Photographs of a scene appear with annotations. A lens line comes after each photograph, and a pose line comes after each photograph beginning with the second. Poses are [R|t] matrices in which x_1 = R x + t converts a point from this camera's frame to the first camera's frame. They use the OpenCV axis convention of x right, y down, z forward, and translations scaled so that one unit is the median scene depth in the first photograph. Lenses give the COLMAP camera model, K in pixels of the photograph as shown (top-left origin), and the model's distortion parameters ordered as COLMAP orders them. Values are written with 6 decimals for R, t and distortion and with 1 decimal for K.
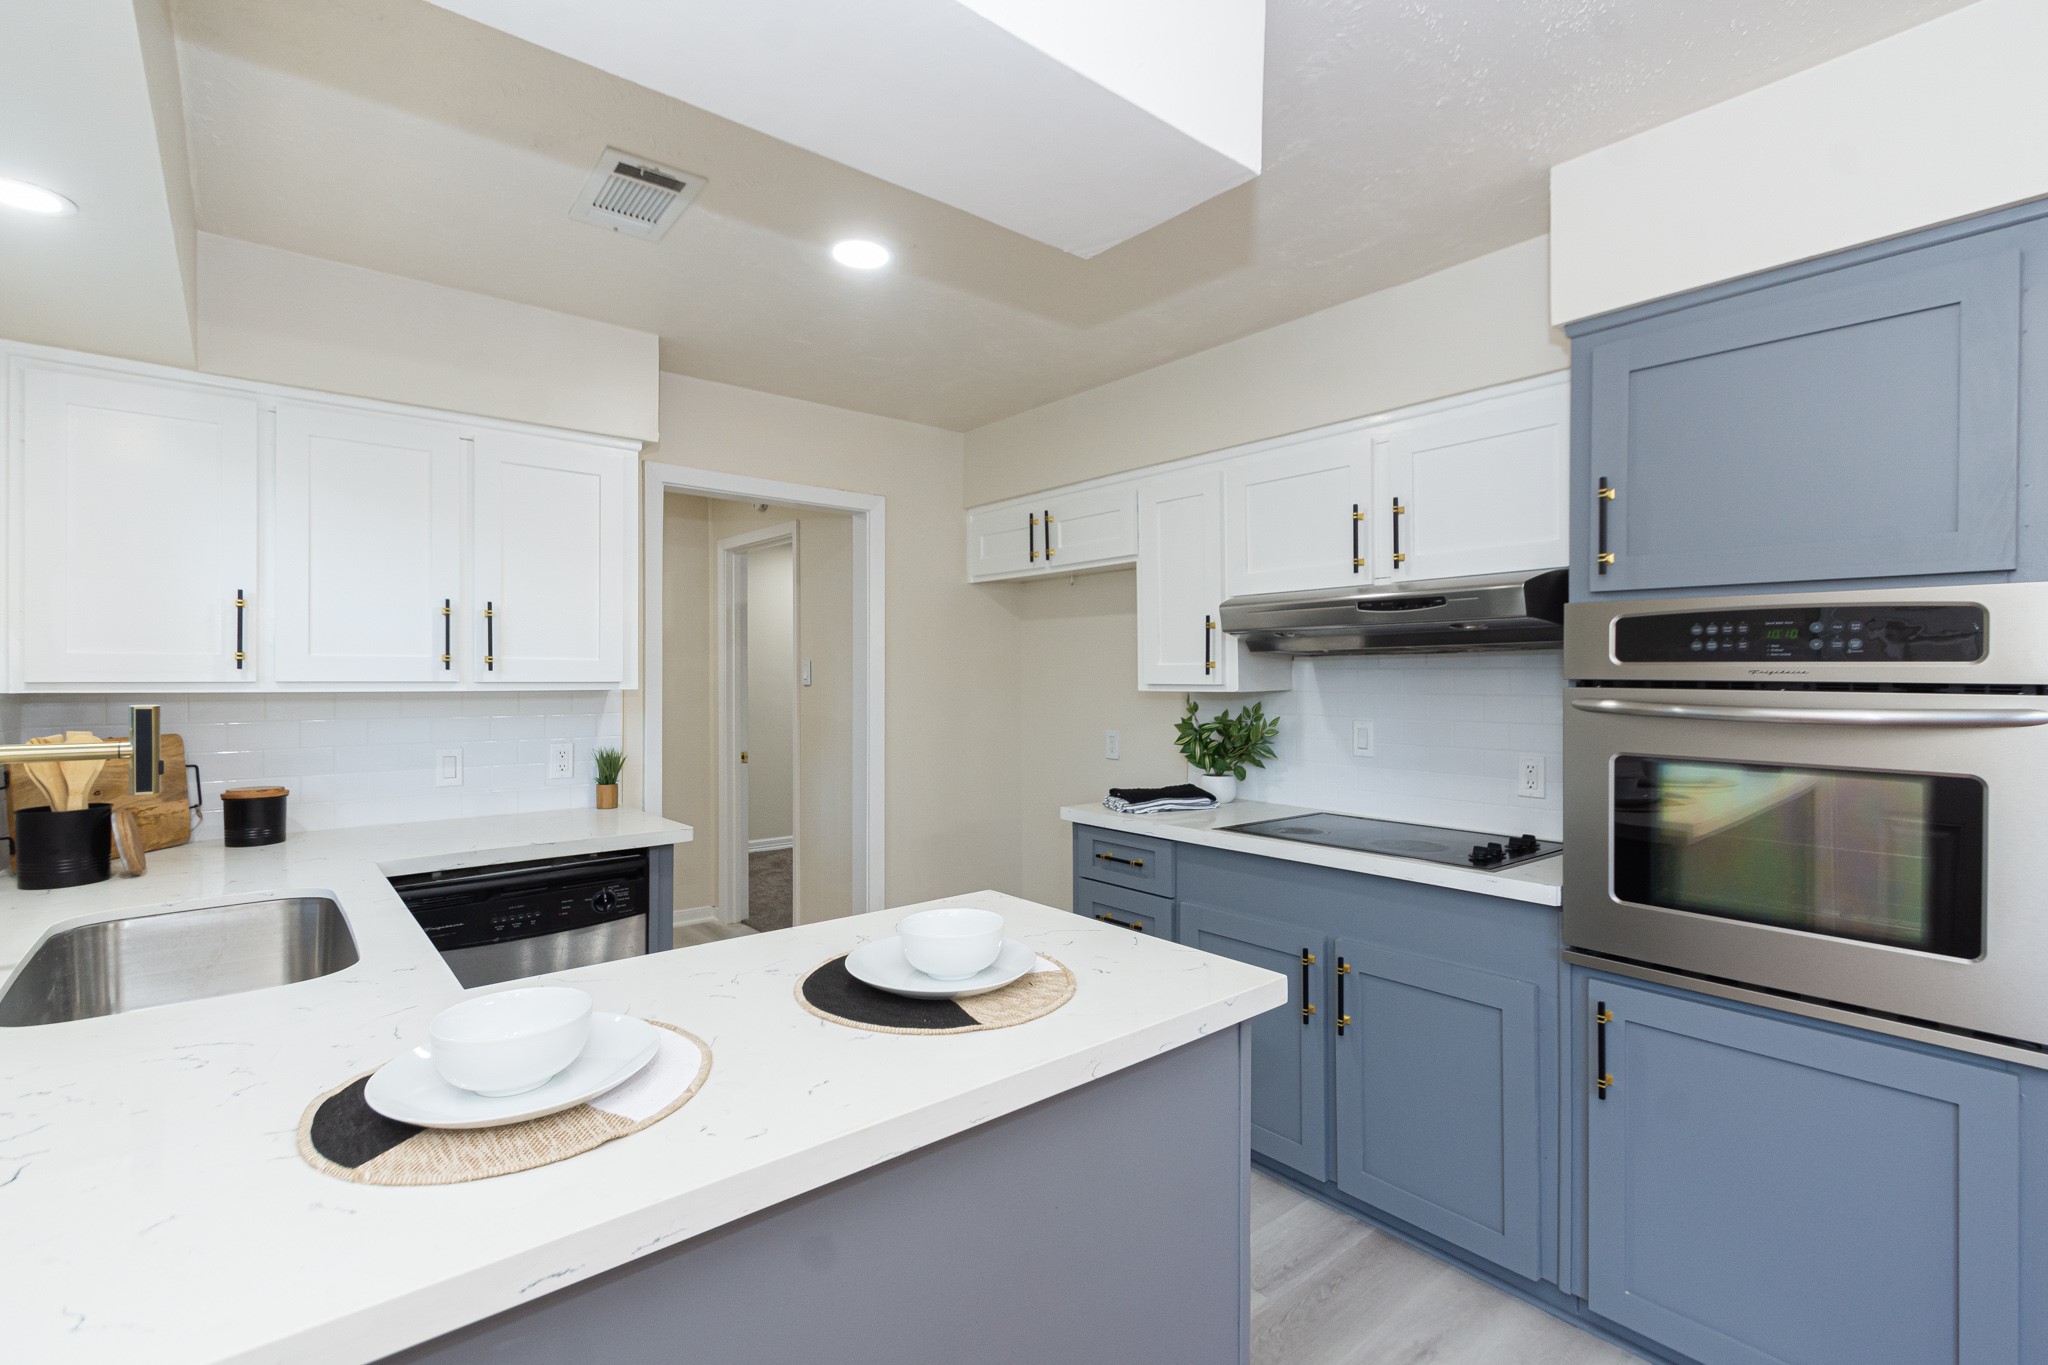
lens RADIAL K [[927.5, 0, 1024.0], [0, 927.5, 682.5], [0, 0, 1]] dist [0.001271, 0.000055]
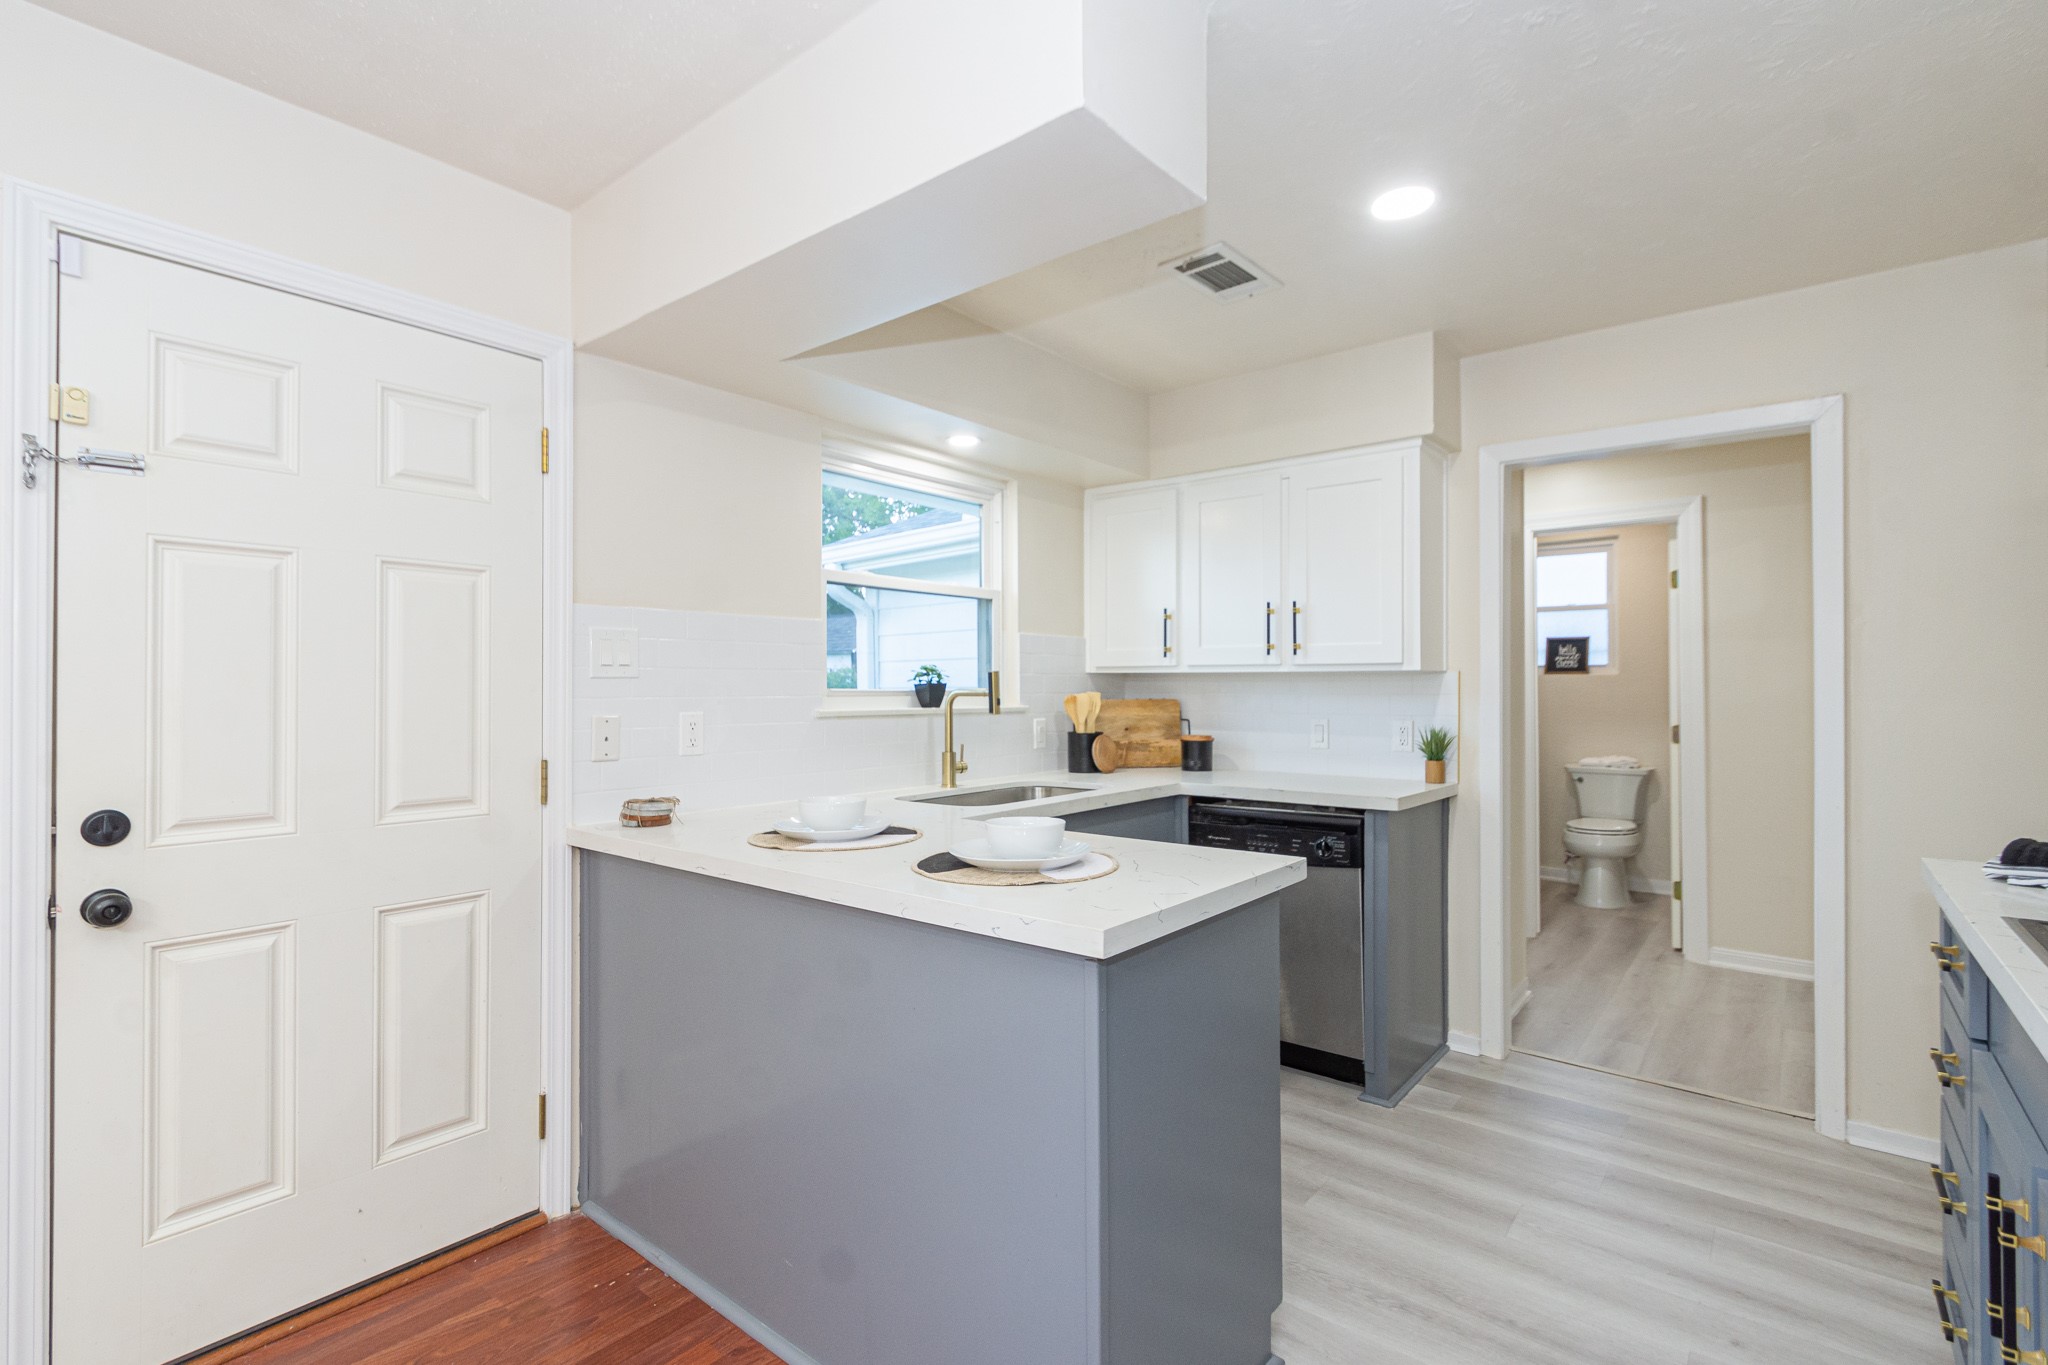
lens RADIAL K [[953.1, 0, 1024.0], [0, 953.1, 682.5], [0, 0, 1]] dist [-0.000019, -0.000758]
pose [[0.190800, -0.006055, -0.981610, 0.646399], [-0.008370, 0.999935, -0.007795, 0.038804], [0.981593, 0.009704, 0.190737, 0.391192]]
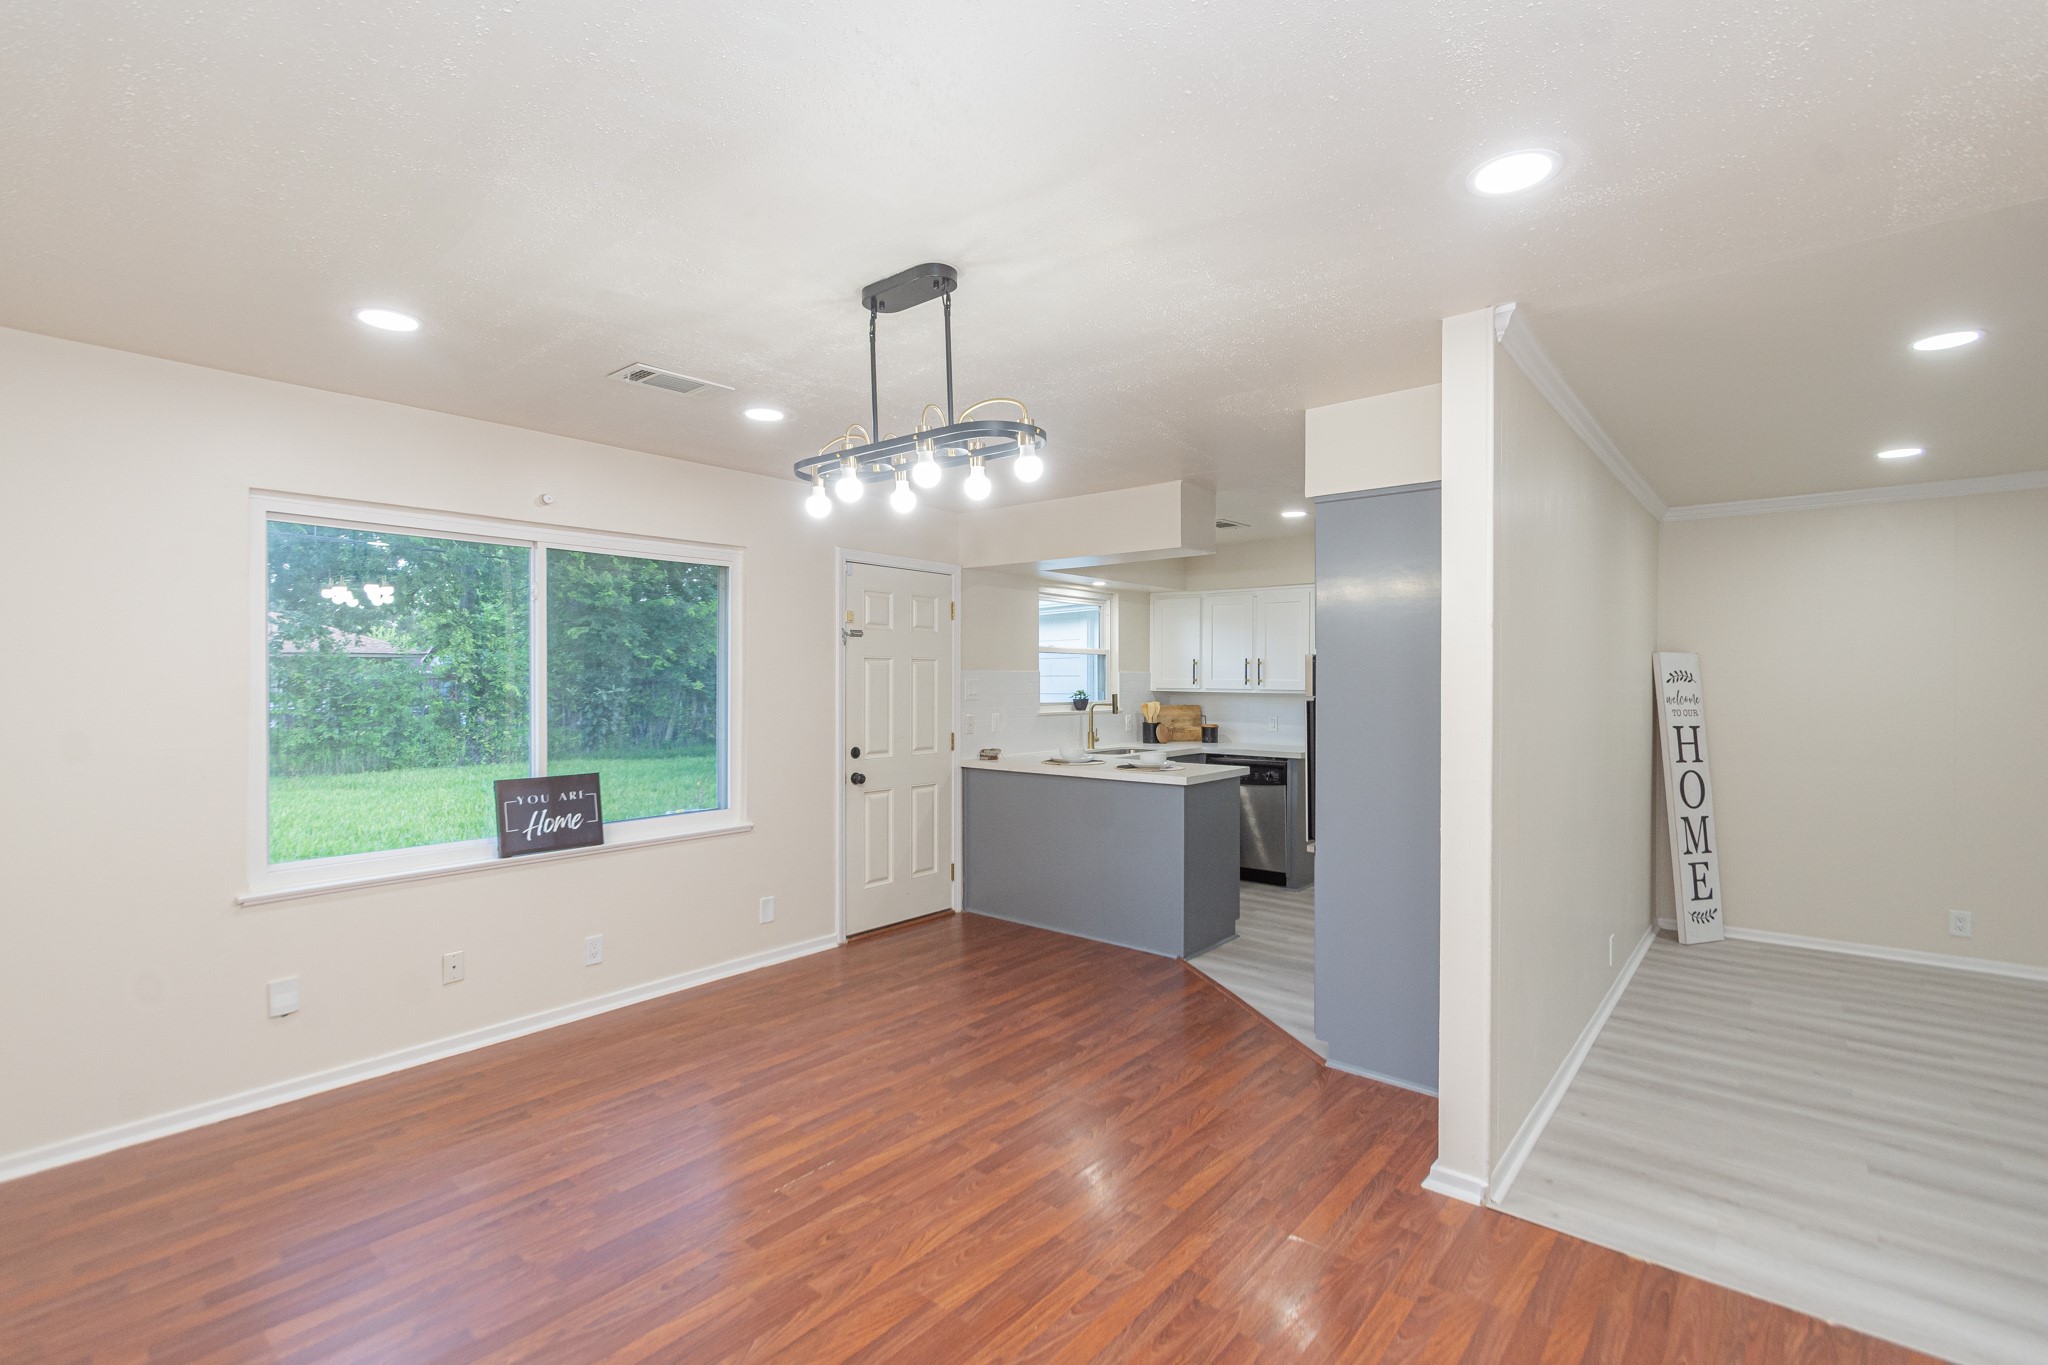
lens RADIAL K [[932.9, 0, 994.7], [0, 932.9, 693.7], [0, 0, 1]] dist [-0.000222, -0.000438]
pose [[0.147503, 0.016765, -0.988920, 1.923090], [-0.009920, 0.999831, 0.015470, -0.022123], [0.989012, 0.007528, 0.147644, -0.117710]]
